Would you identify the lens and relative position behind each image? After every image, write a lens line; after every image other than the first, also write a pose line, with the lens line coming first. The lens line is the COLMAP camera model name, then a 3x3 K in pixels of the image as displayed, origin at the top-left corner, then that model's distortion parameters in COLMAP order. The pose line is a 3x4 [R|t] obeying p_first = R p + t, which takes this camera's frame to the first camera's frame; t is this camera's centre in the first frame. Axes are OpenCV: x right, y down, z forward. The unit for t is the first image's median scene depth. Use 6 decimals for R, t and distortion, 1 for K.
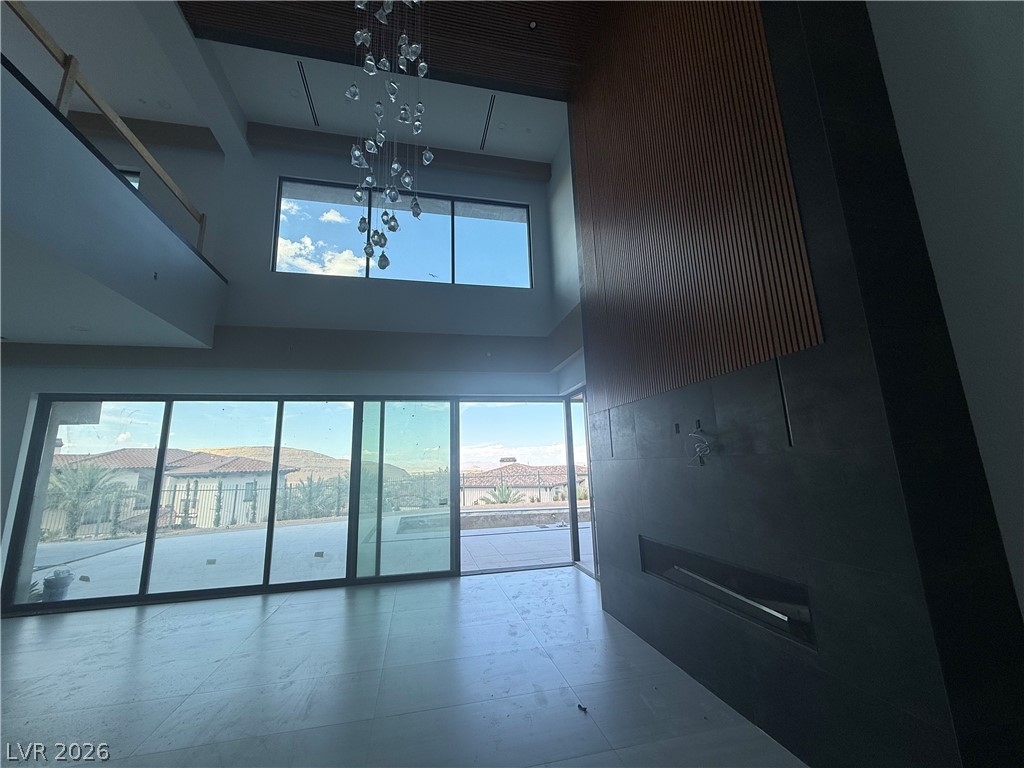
lens RADIAL K [[408.9, 0, 509.5], [0, 408.9, 385.0], [0, 0, 1]] dist [0.002299, -0.000162]
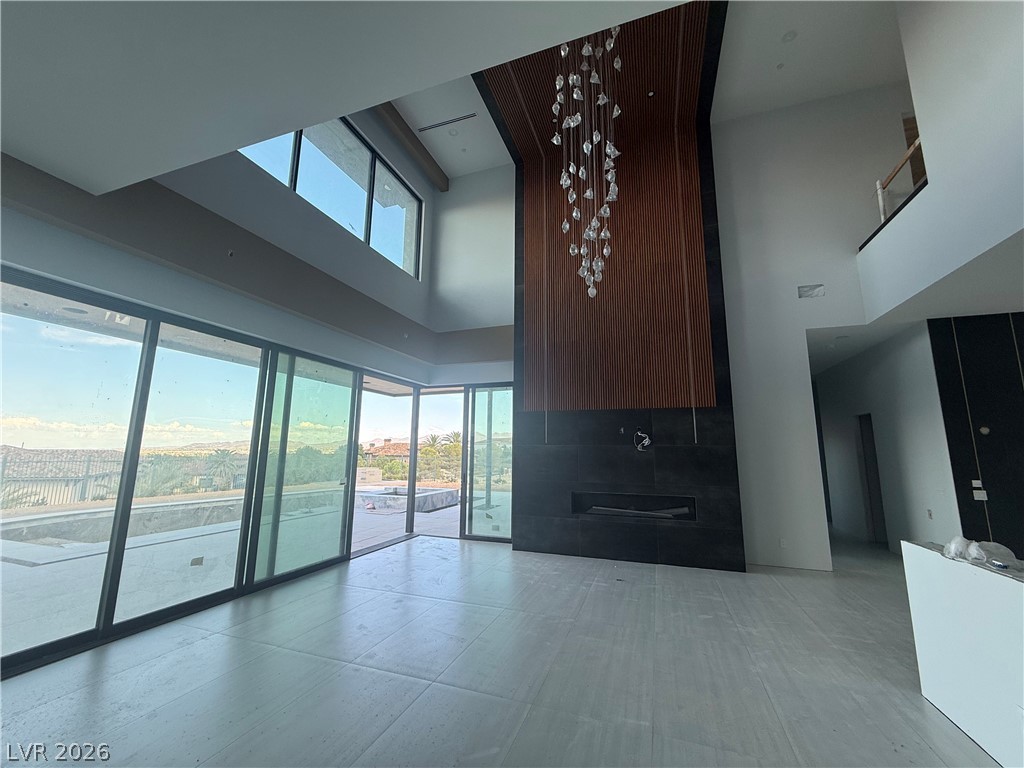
lens RADIAL K [[408.9, 0, 509.5], [0, 408.9, 385.0], [0, 0, 1]] dist [0.002299, -0.000162]
pose [[0.531450, 0.171990, 0.829446, -0.771824], [-0.187810, 0.978725, -0.082608, 0.084293], [-0.826007, -0.111876, 0.552445, 0.223646]]
